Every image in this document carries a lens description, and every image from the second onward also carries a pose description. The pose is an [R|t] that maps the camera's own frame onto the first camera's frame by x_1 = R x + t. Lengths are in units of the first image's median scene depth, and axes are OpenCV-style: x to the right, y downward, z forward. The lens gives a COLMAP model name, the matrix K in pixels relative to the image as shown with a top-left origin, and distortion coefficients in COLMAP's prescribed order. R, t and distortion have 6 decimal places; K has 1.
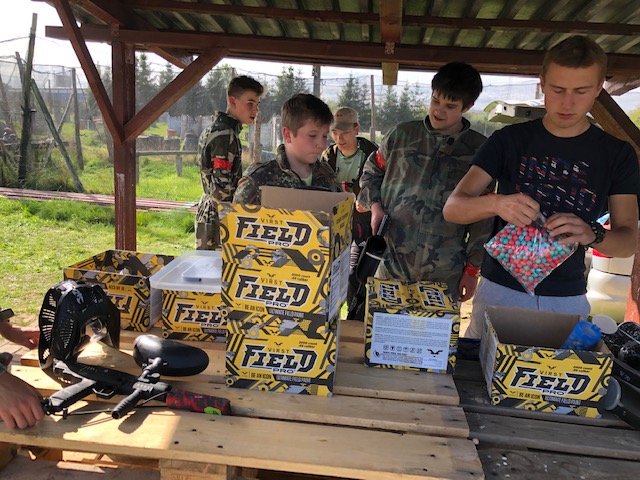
lens RADIAL K [[521.6, 0, 321.1], [0, 521.6, 225.4], [0, 0, 1]] dist [0.041209, -0.030381]
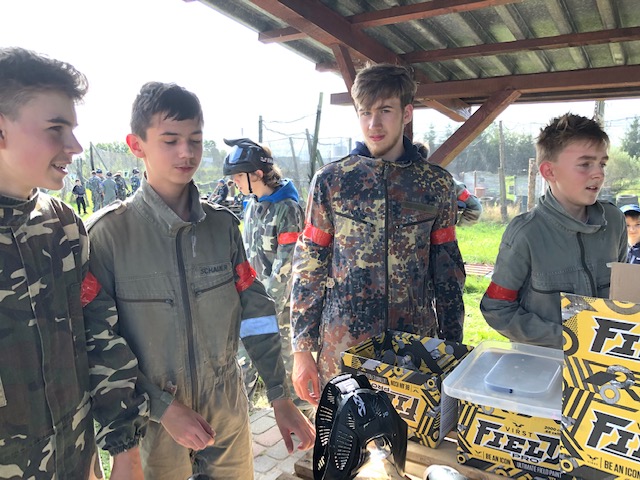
lens RADIAL K [[521.6, 0, 320.5], [0, 521.6, 237.8], [0, 0, 1]] dist [0.041209, -0.030381]
pose [[0.883479, -0.004798, -0.468446, -0.122506], [-0.033906, 0.996670, -0.074153, -0.043805], [0.467242, 0.081396, 0.880375, 0.221553]]
